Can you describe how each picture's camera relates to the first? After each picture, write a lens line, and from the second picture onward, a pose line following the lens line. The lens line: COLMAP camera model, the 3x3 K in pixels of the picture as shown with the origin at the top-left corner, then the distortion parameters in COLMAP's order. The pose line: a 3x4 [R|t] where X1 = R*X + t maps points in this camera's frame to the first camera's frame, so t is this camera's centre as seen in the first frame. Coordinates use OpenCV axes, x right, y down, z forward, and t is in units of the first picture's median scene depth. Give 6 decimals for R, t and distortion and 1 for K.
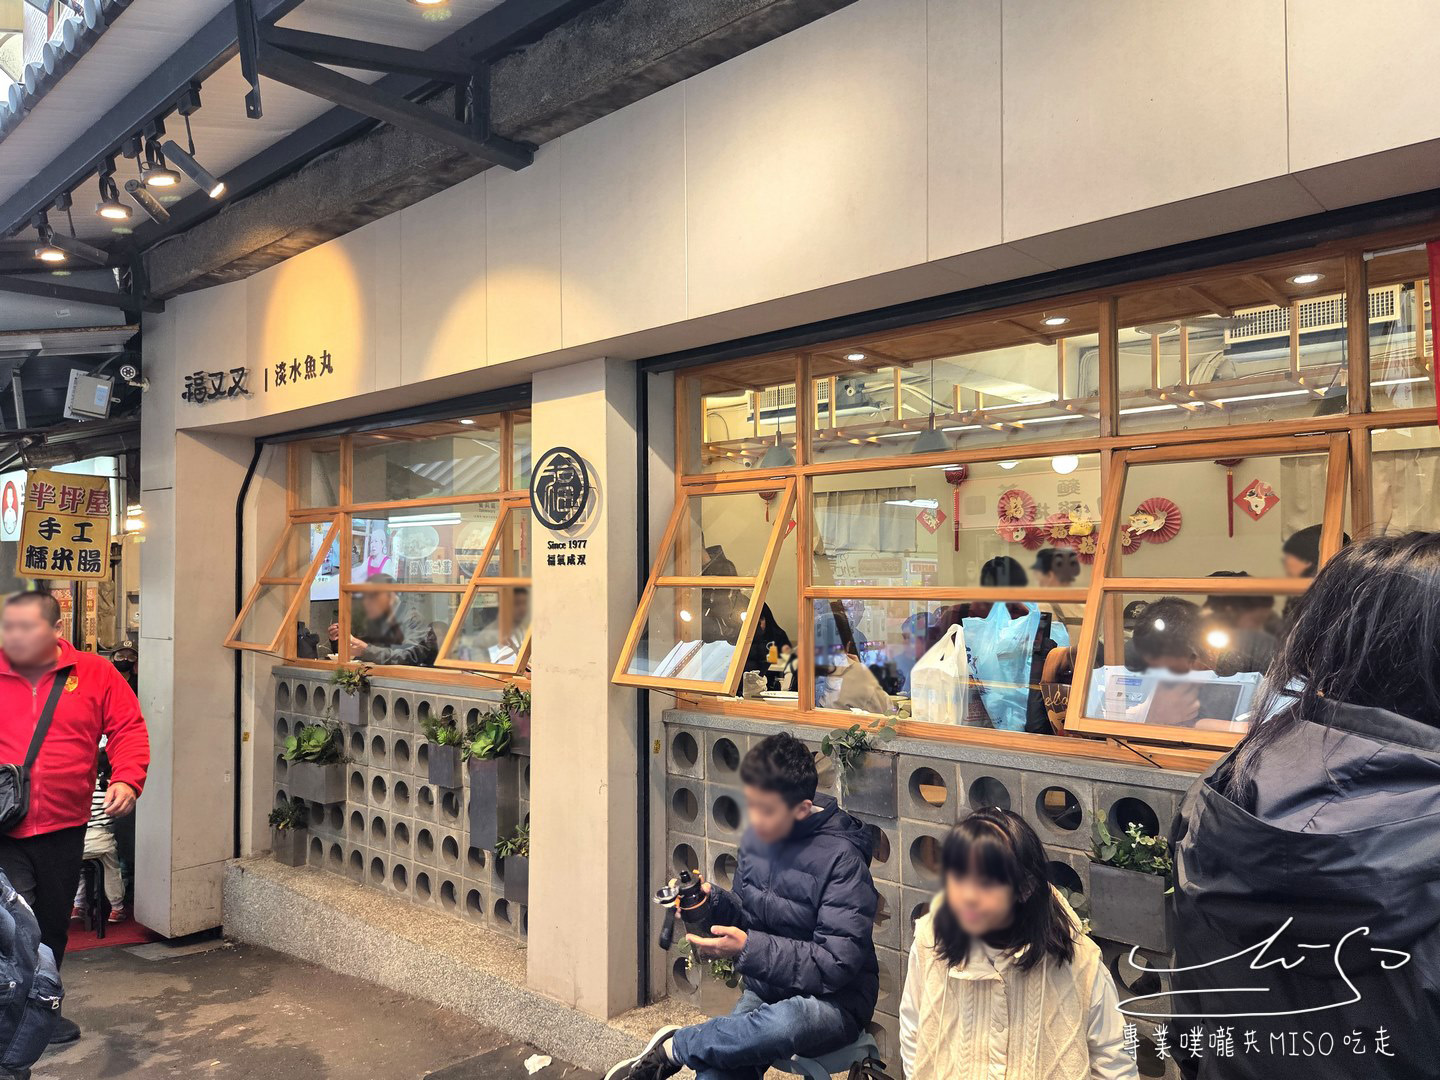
lens RADIAL K [[1011.2, 0, 720.0], [0, 1011.2, 540.0], [0, 0, 1]] dist [0.004433, 0.001709]
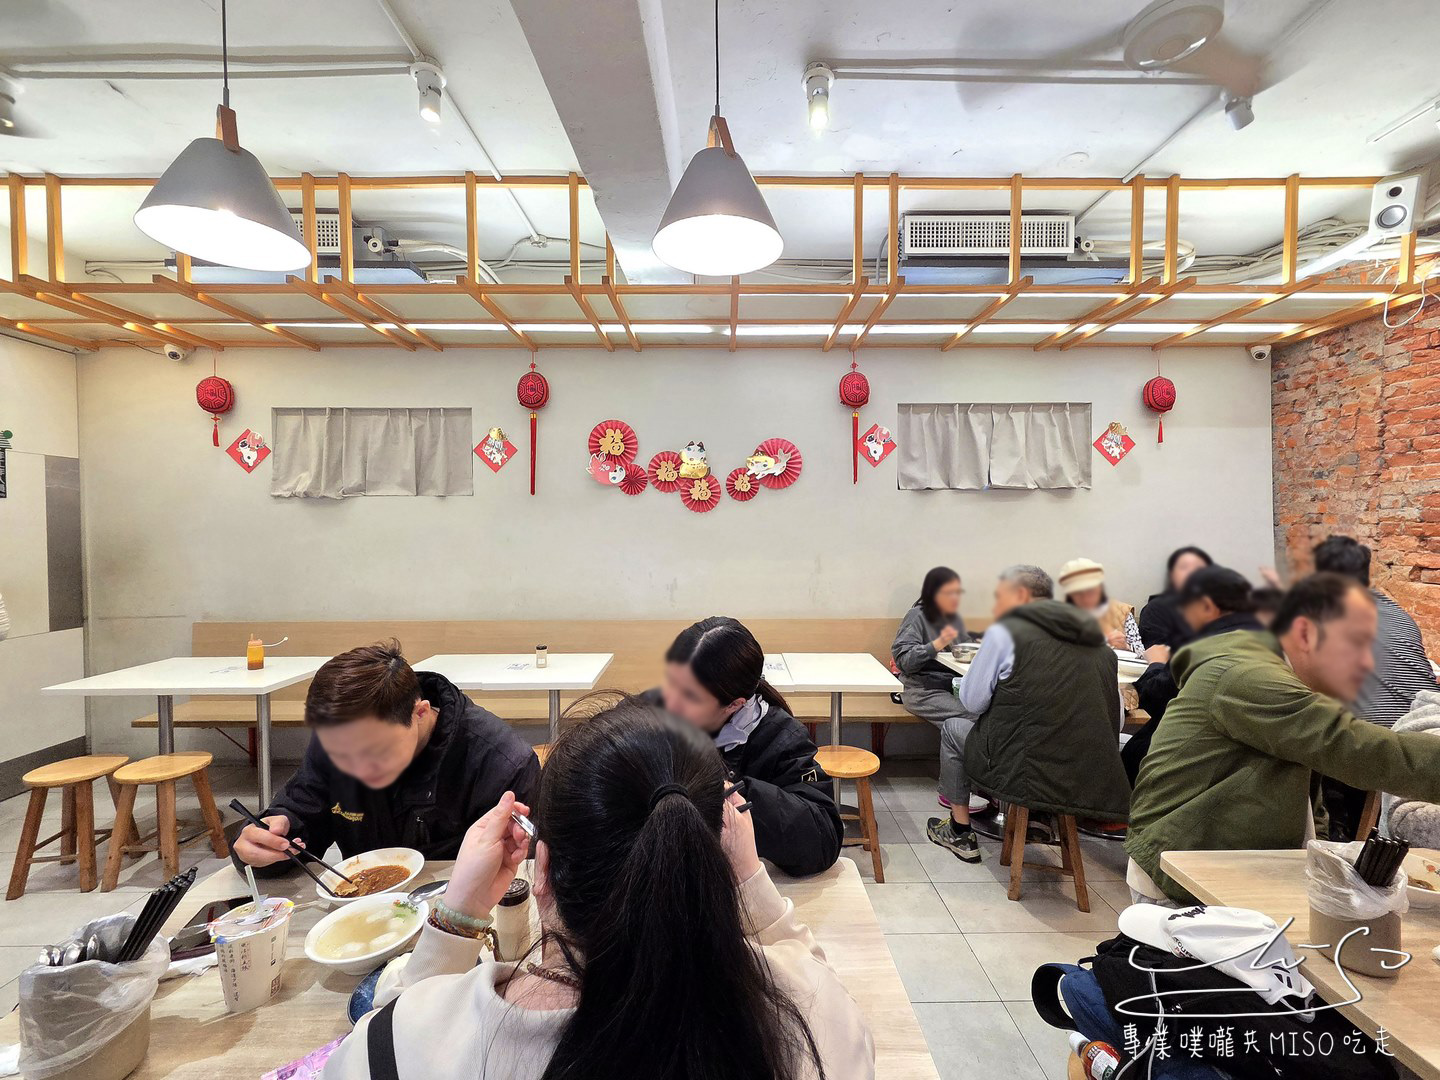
lens RADIAL K [[579.4, 0, 720.0], [0, 579.4, 540.0], [0, 0, 1]] dist [0.000066, -0.000109]
pose [[0.738379, -0.016349, 0.674188, 0.038225], [-0.016375, 0.998977, 0.042159, 0.024258], [-0.674187, -0.042169, 0.737356, 0.564937]]
